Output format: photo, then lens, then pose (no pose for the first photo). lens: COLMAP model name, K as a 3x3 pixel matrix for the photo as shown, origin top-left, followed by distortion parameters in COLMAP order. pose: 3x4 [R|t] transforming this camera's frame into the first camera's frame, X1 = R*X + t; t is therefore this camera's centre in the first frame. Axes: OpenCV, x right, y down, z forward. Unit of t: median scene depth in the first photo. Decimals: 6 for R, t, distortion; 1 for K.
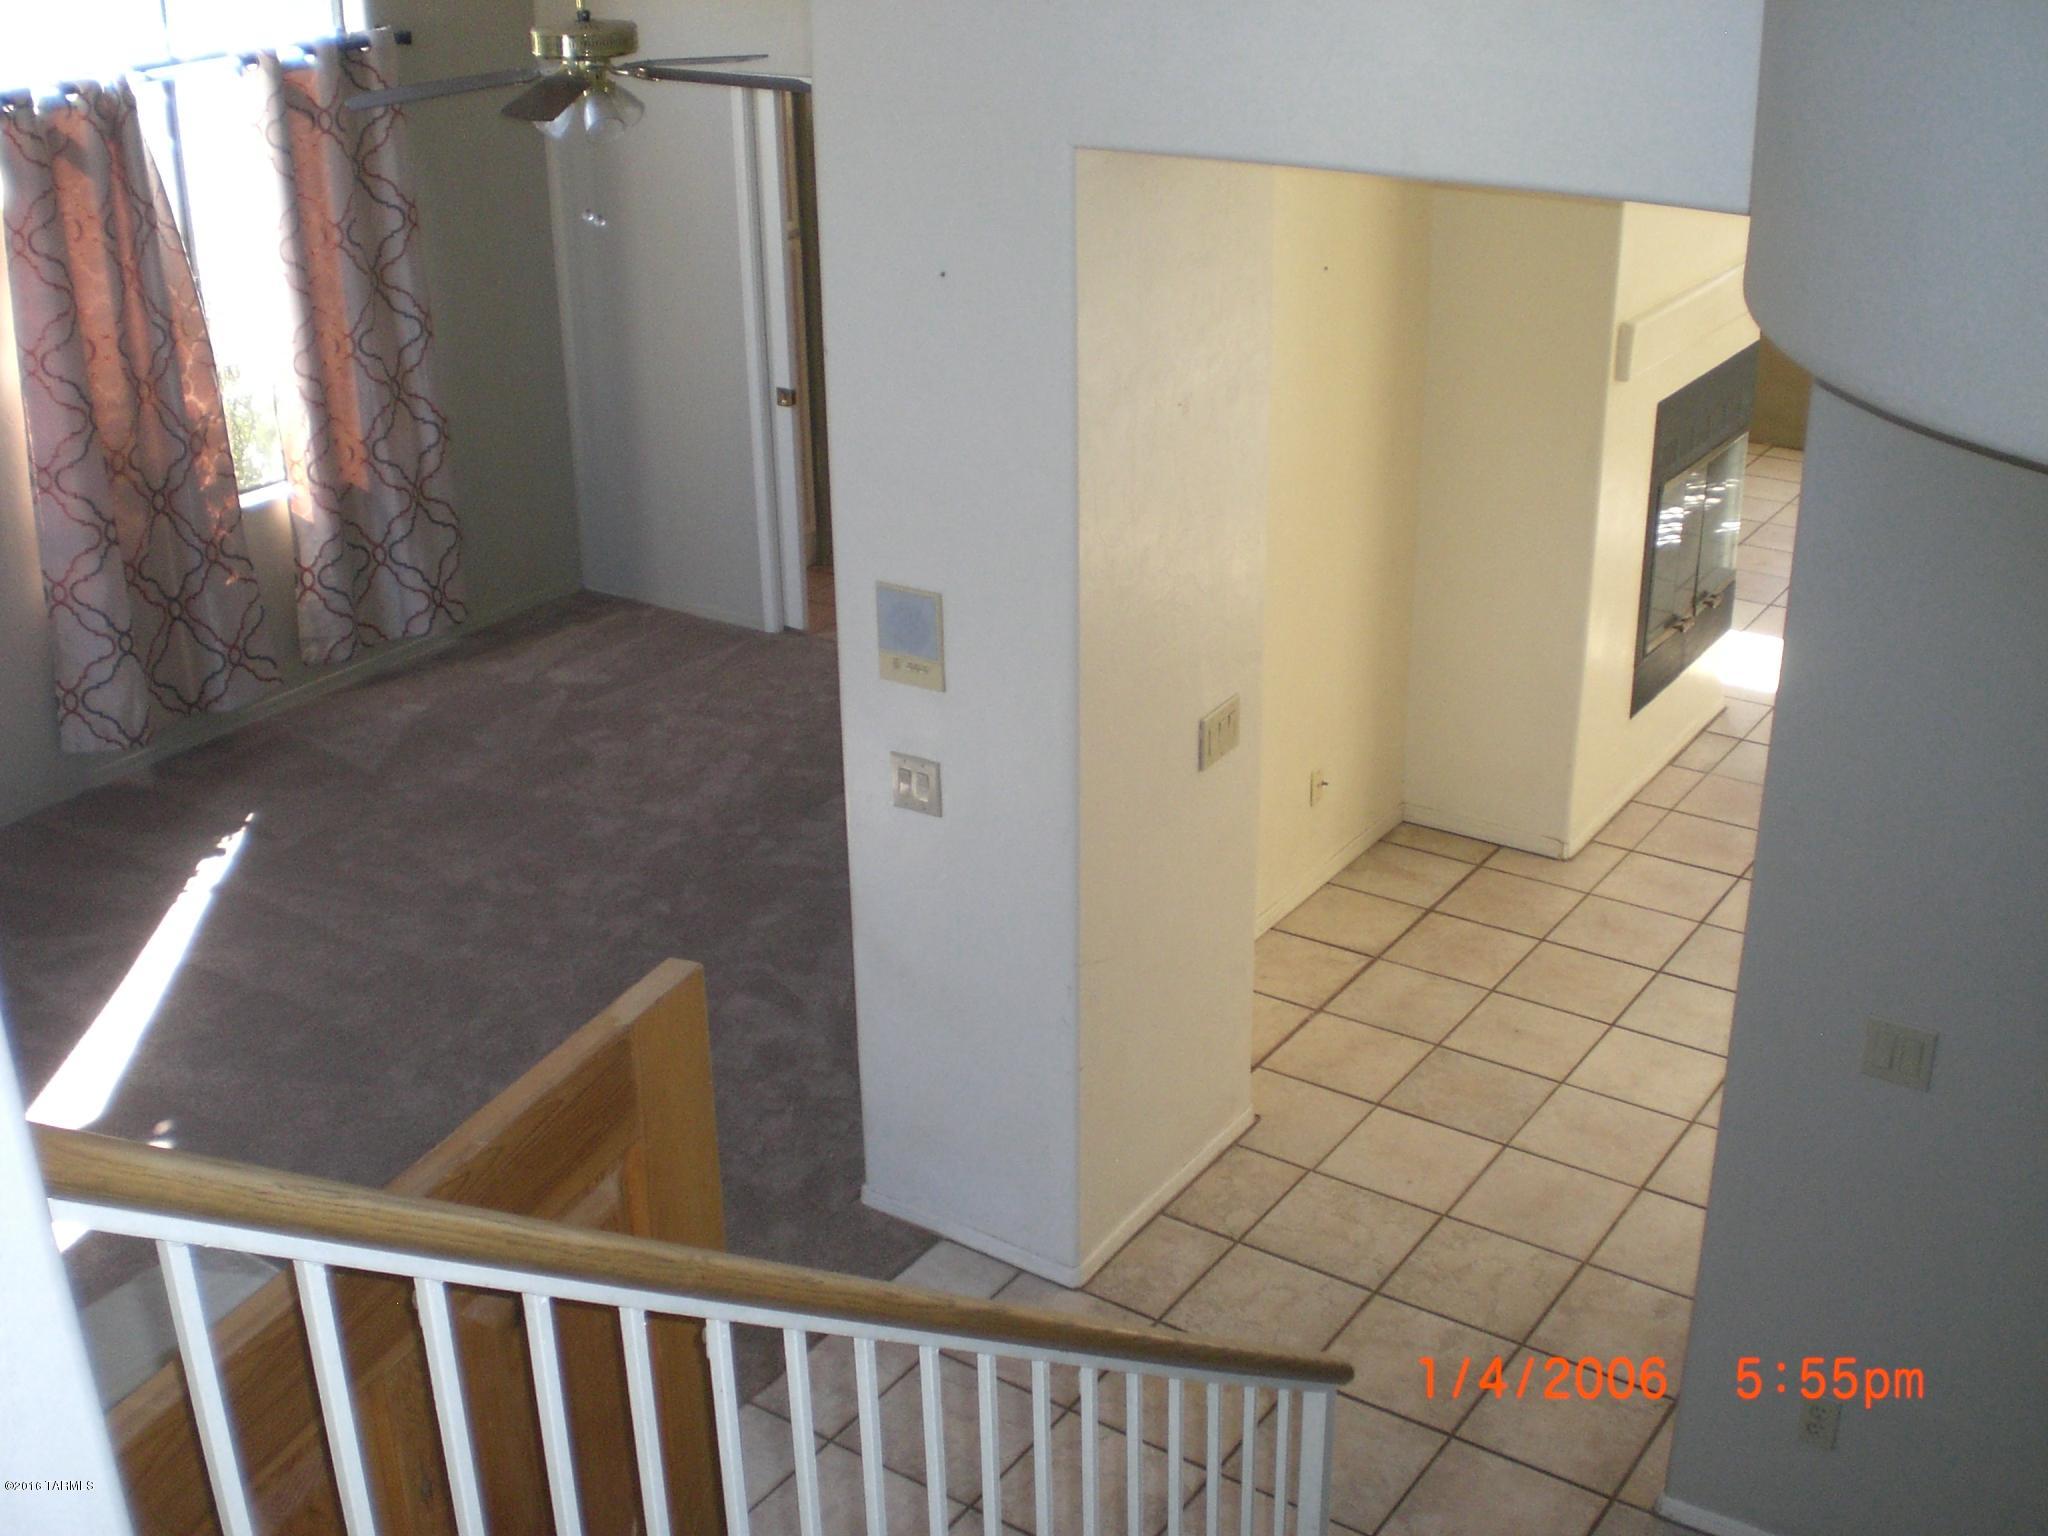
lens RADIAL K [[2287.0, 0, 1024.0], [0, 2287.0, 768.0], [0, 0, 1]] dist [-0.060206, -0.196808]
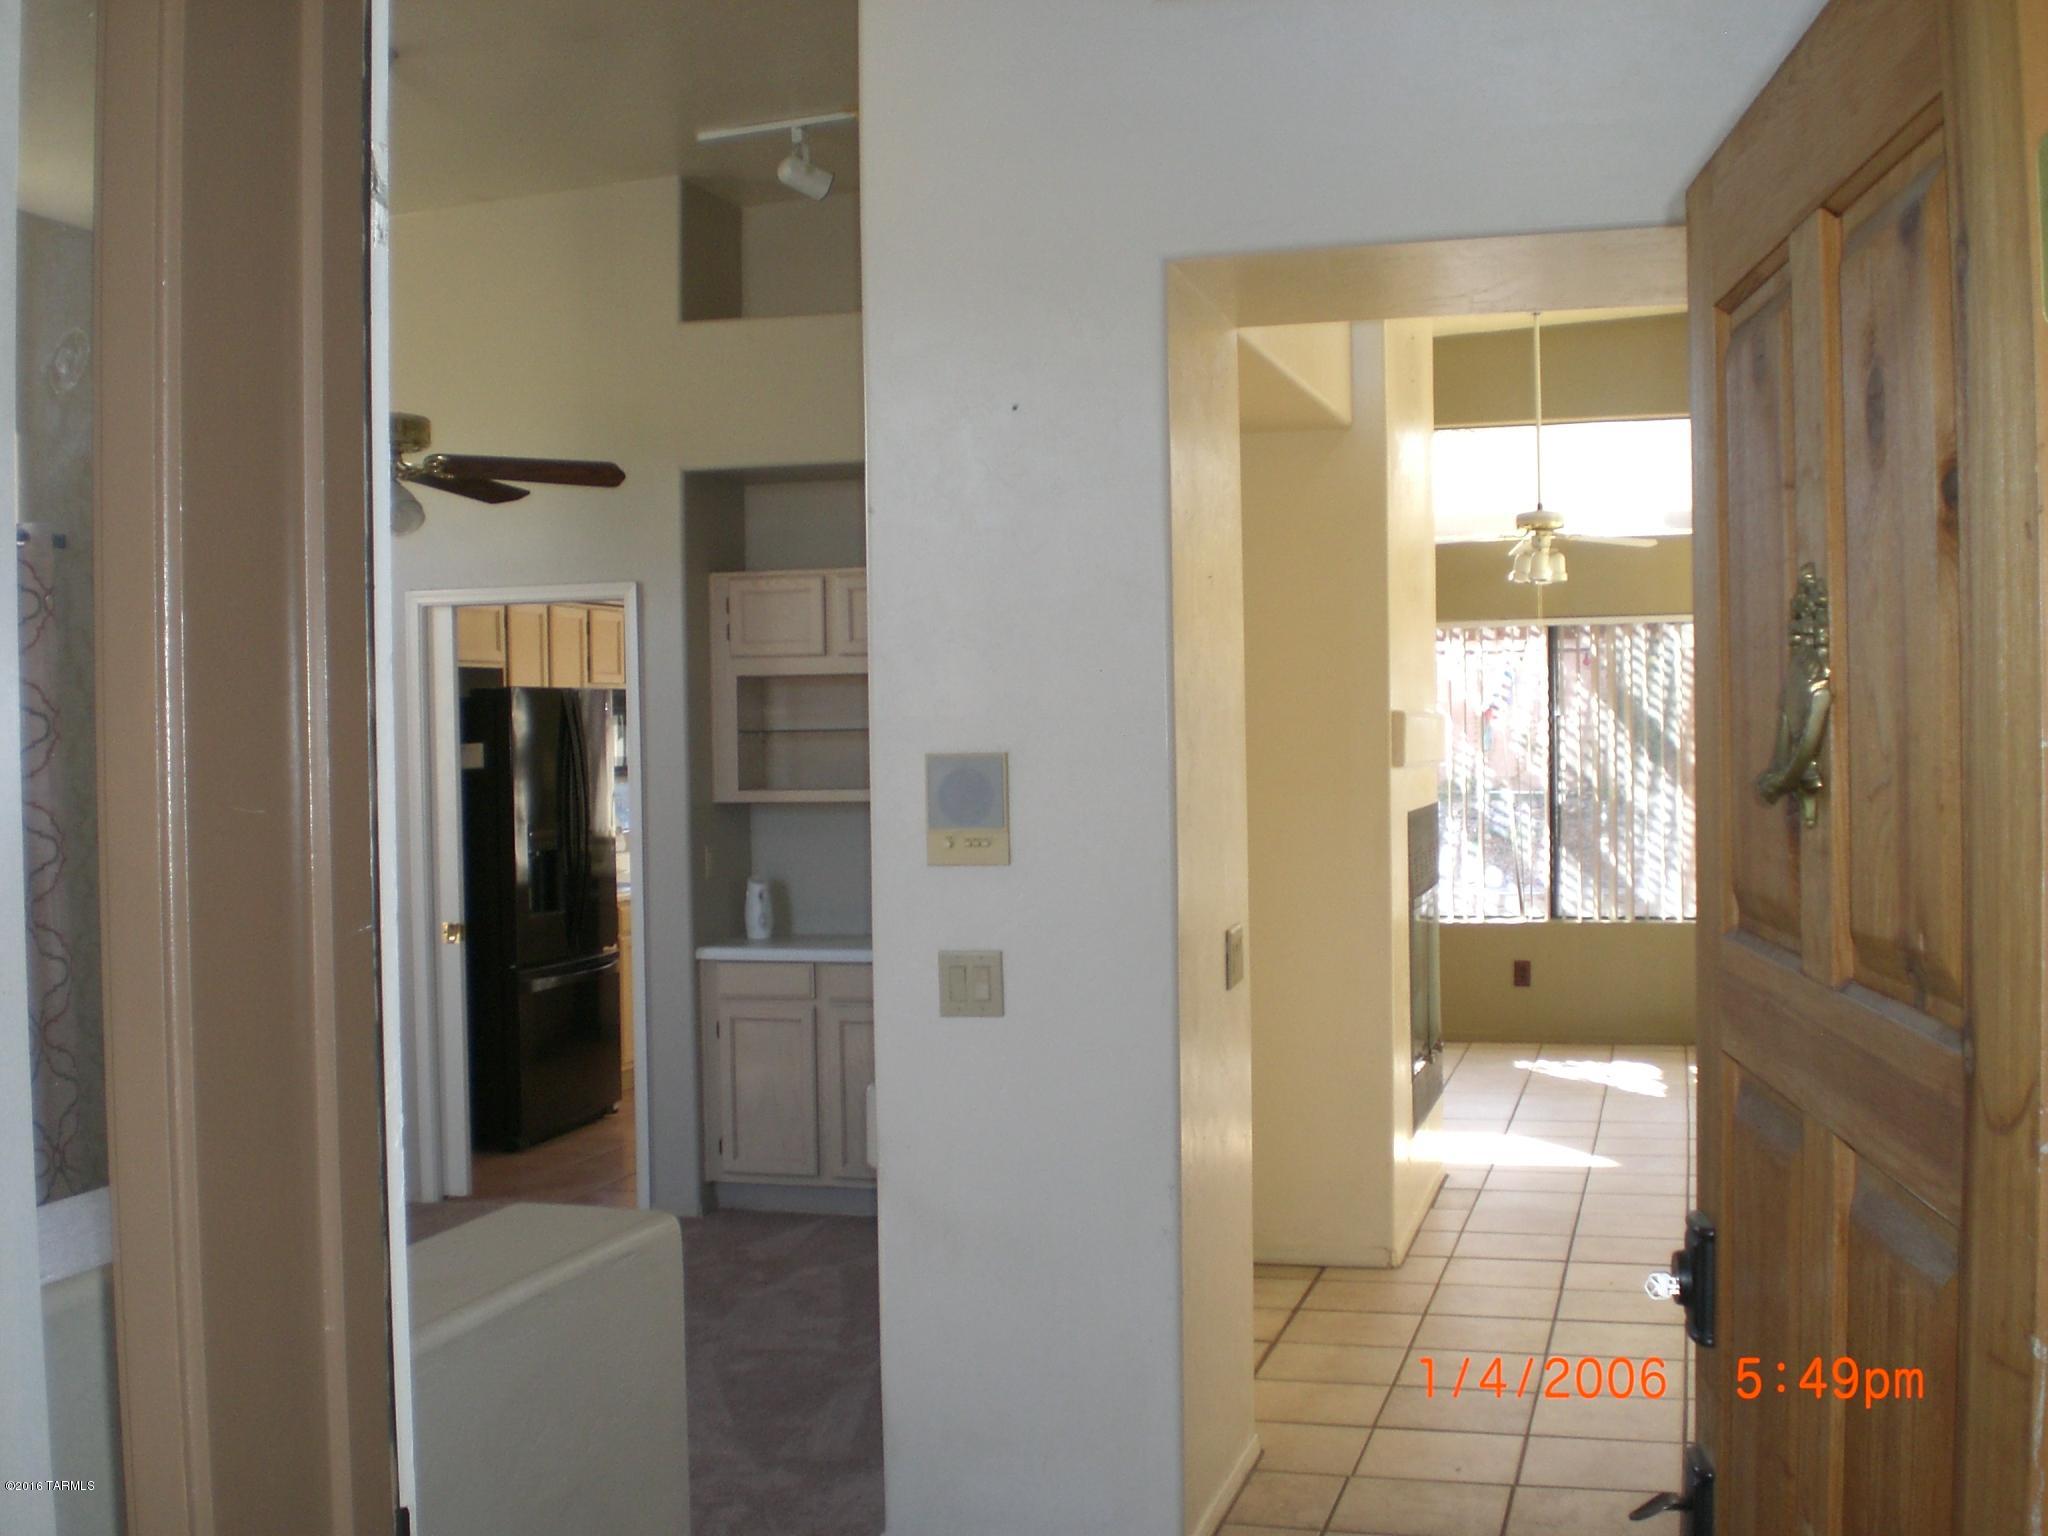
lens RADIAL K [[2287.0, 0, 1024.0], [0, 2287.0, 768.0], [0, 0, 1]] dist [-0.060206, -0.196808]
pose [[0.950081, -0.007150, 0.311921, -0.231786], [0.129016, 0.919263, -0.371900, 0.200969], [-0.284078, 0.393578, 0.874297, 0.130290]]
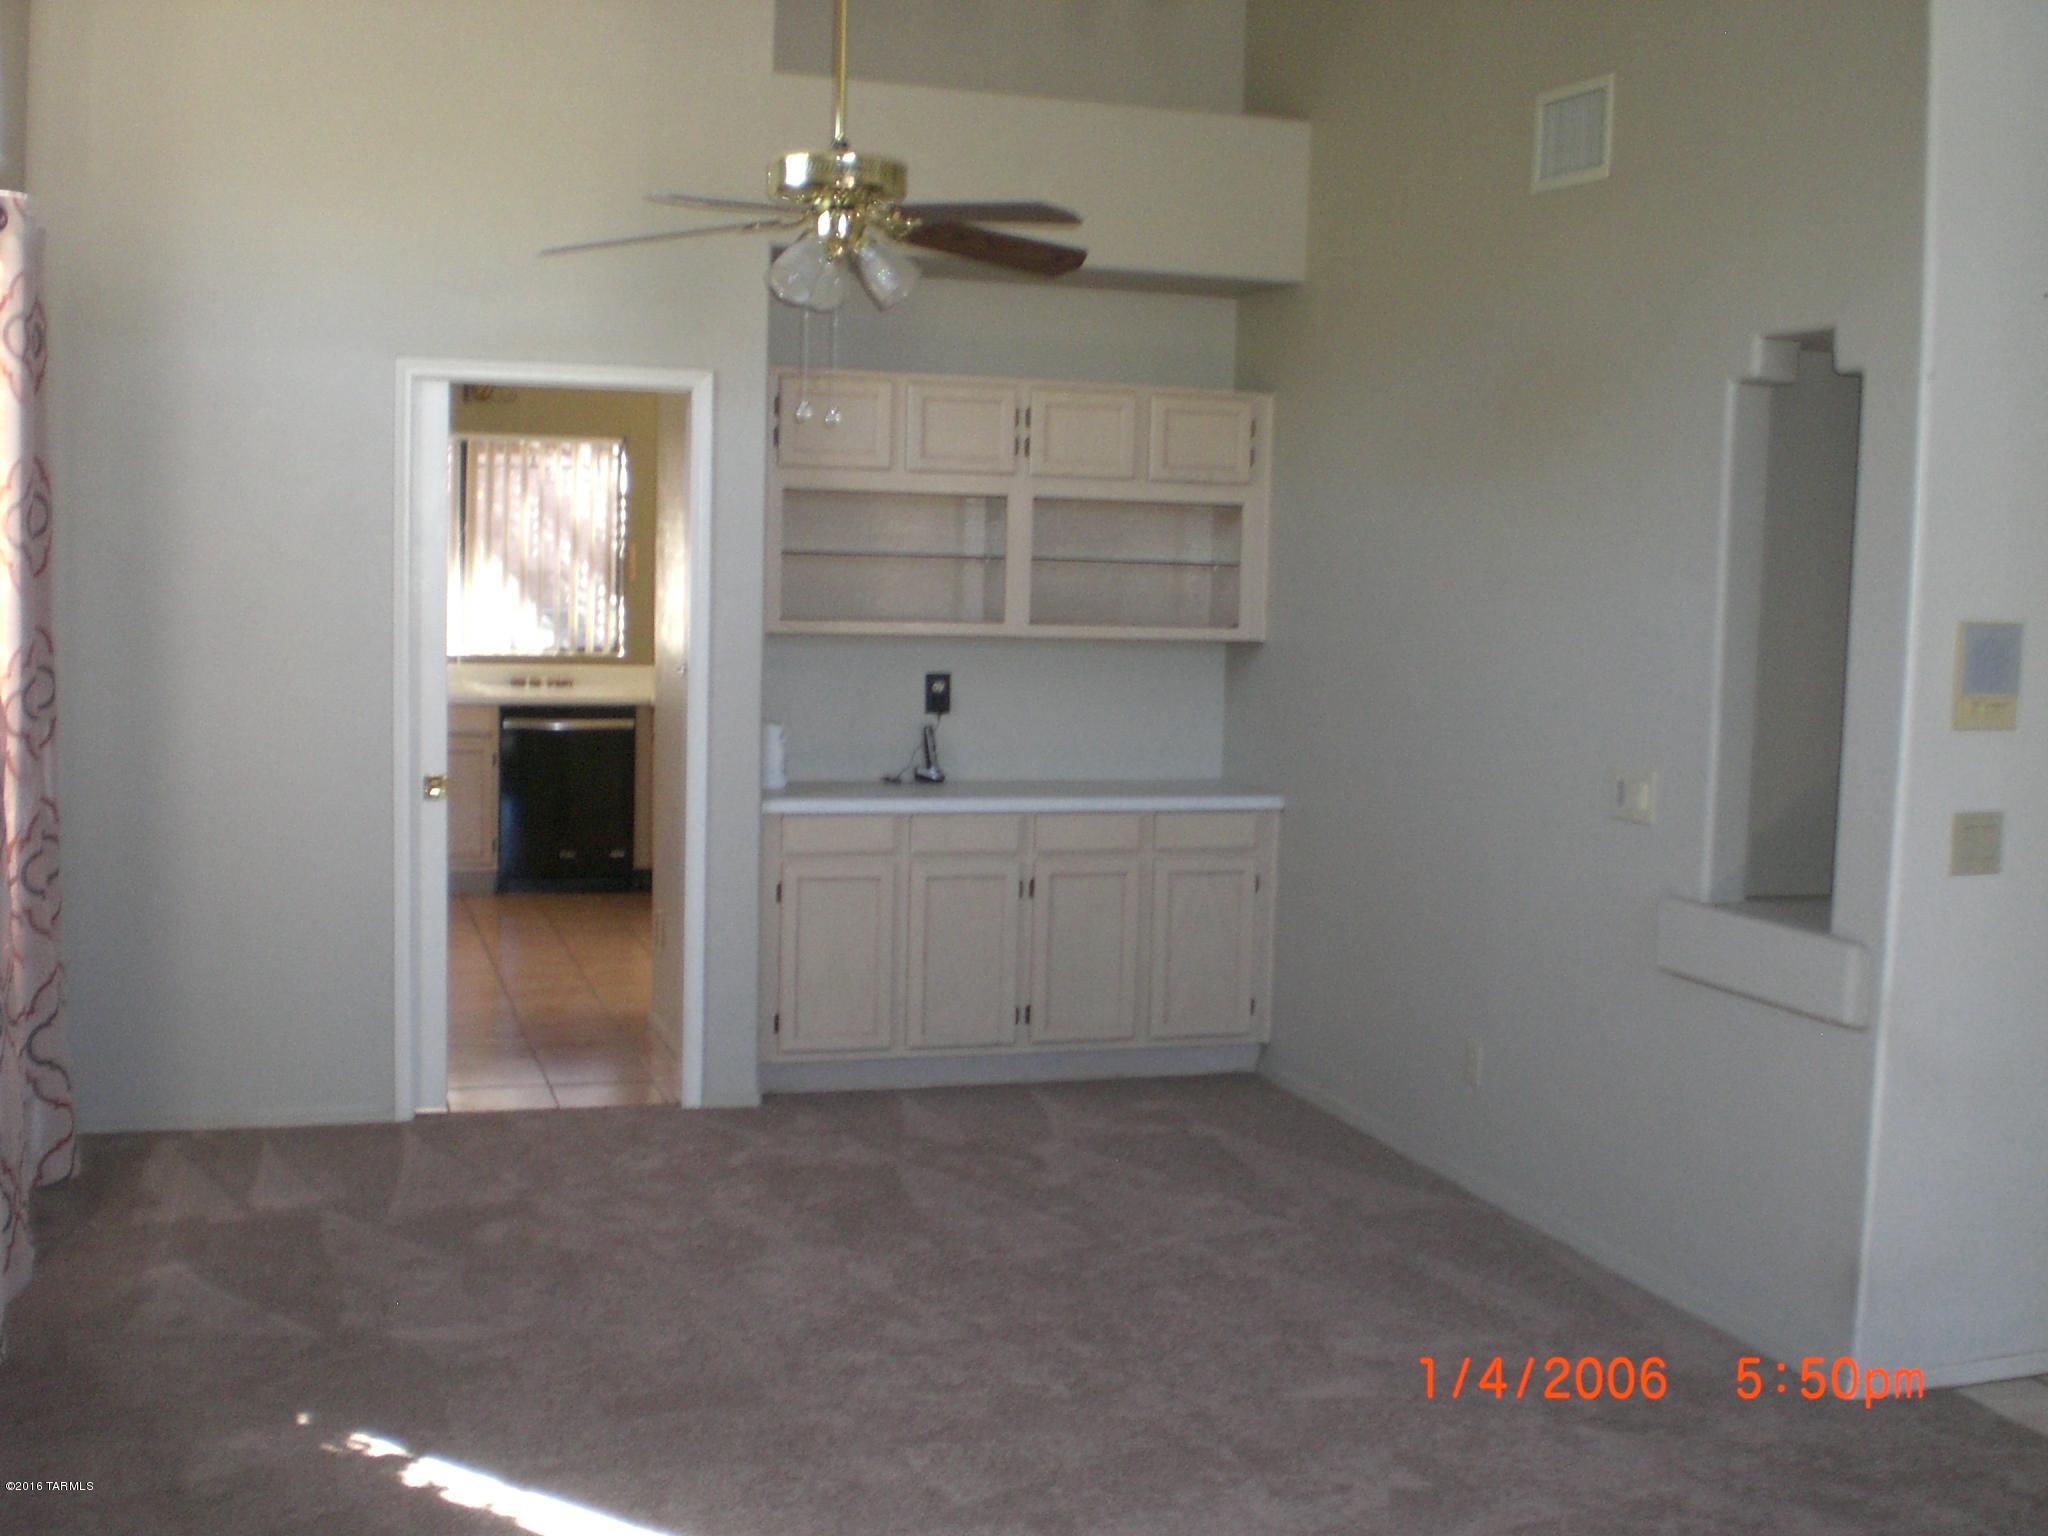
lens RADIAL K [[2256.8, 0, 1024.0], [0, 2256.8, 768.0], [0, 0, 1]] dist [-0.137810, -0.011689]
pose [[0.615455, -0.046575, 0.786795, -0.754331], [0.284966, 0.943872, -0.167036, 0.012920], [-0.734854, 0.327013, 0.594182, 0.558038]]
